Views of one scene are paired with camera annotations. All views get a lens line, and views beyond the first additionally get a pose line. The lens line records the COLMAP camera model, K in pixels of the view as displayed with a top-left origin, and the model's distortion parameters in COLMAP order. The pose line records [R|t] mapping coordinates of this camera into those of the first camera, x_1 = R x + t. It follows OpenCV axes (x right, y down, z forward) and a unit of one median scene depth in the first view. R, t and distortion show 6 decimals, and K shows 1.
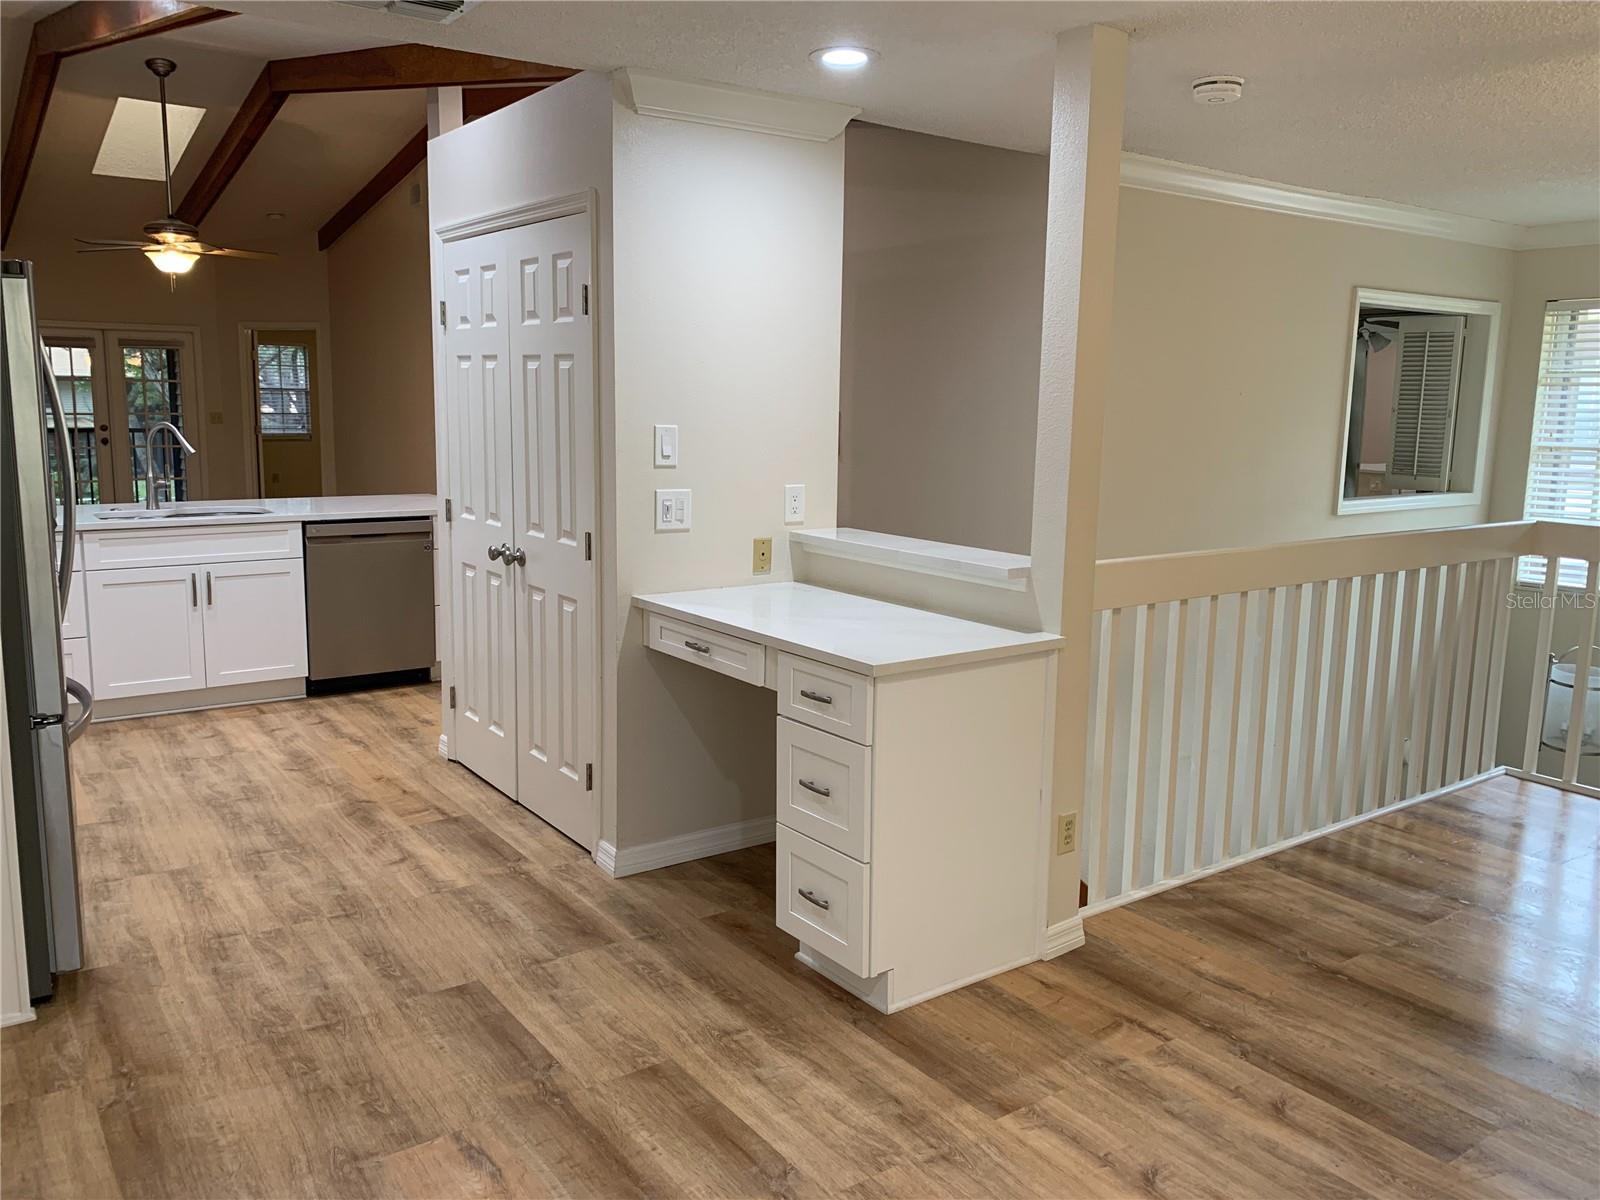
lens RADIAL K [[1214.6, 0, 804.1], [0, 1214.6, 594.6], [0, 0, 1]] dist [0.051335, -0.062666]
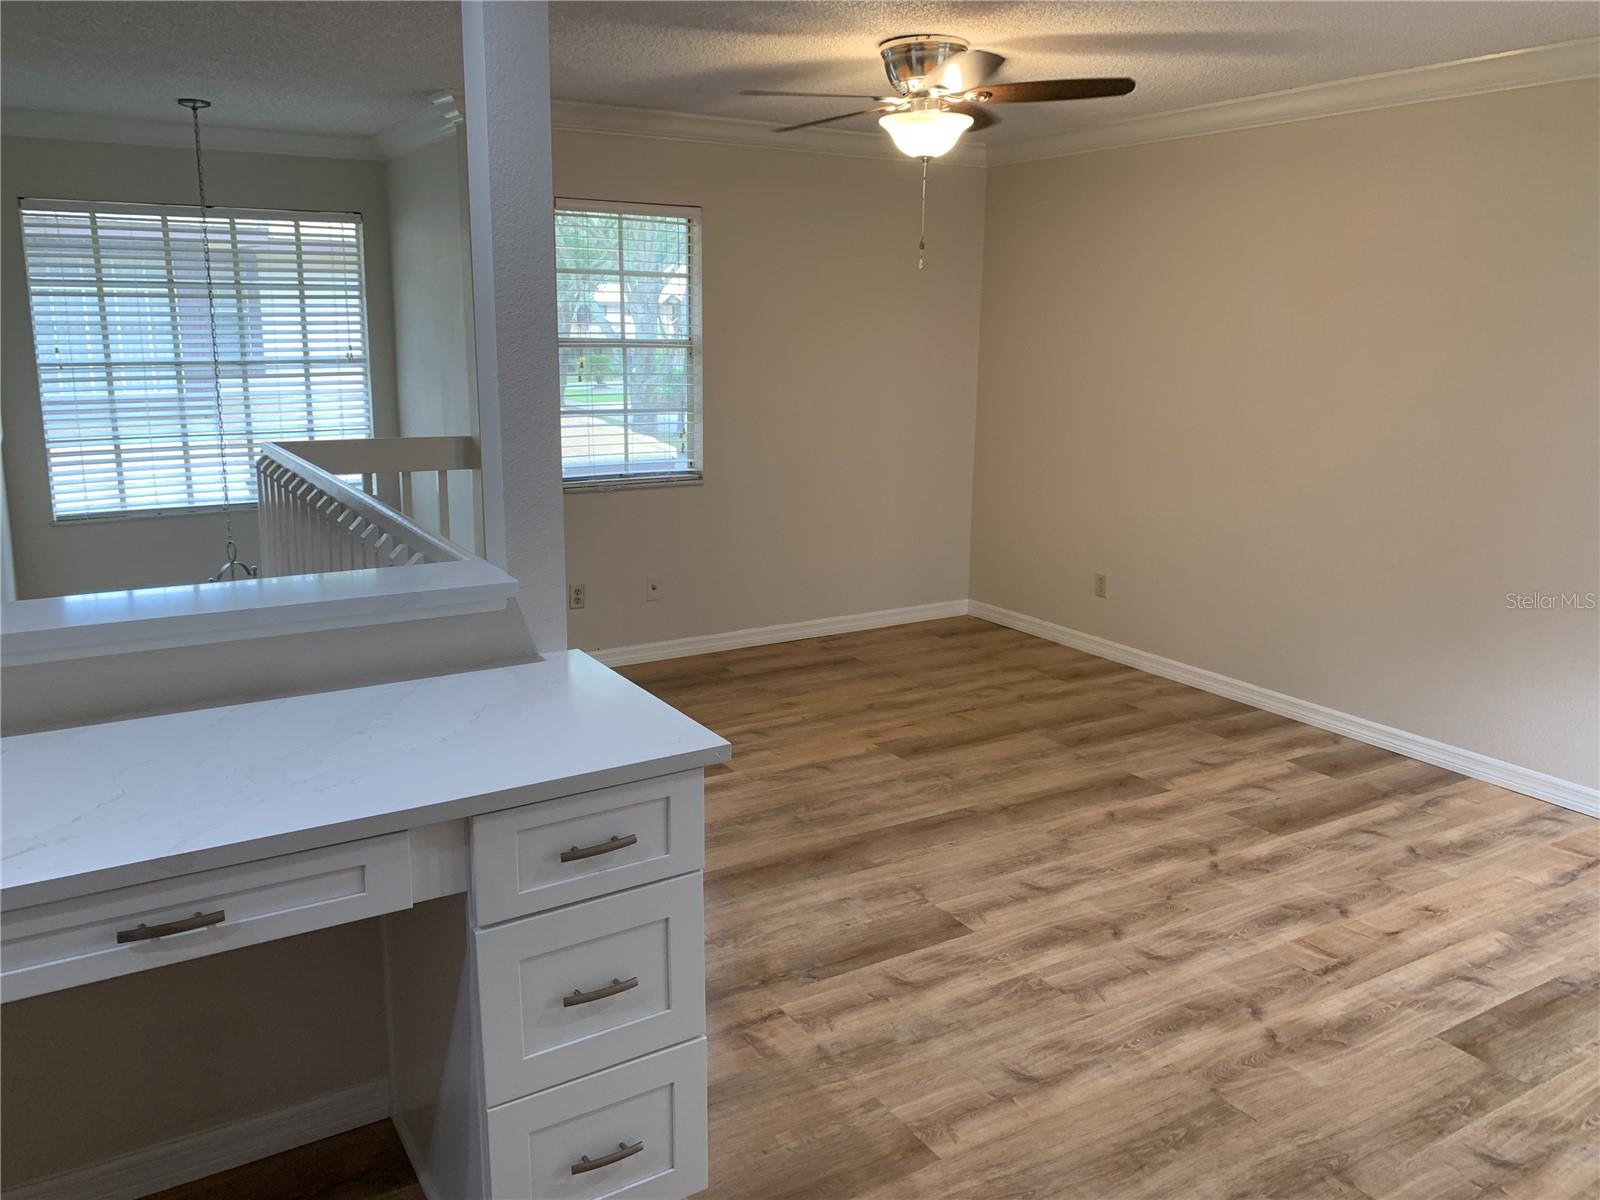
lens RADIAL K [[1214.6, 0, 802.5], [0, 1214.6, 601.8], [0, 0, 1]] dist [0.051335, -0.062666]
pose [[0.079744, -0.237550, 0.968096, -0.582526], [0.147840, 0.963267, 0.224187, -0.166210], [-0.985791, 0.125246, 0.111934, 0.892782]]
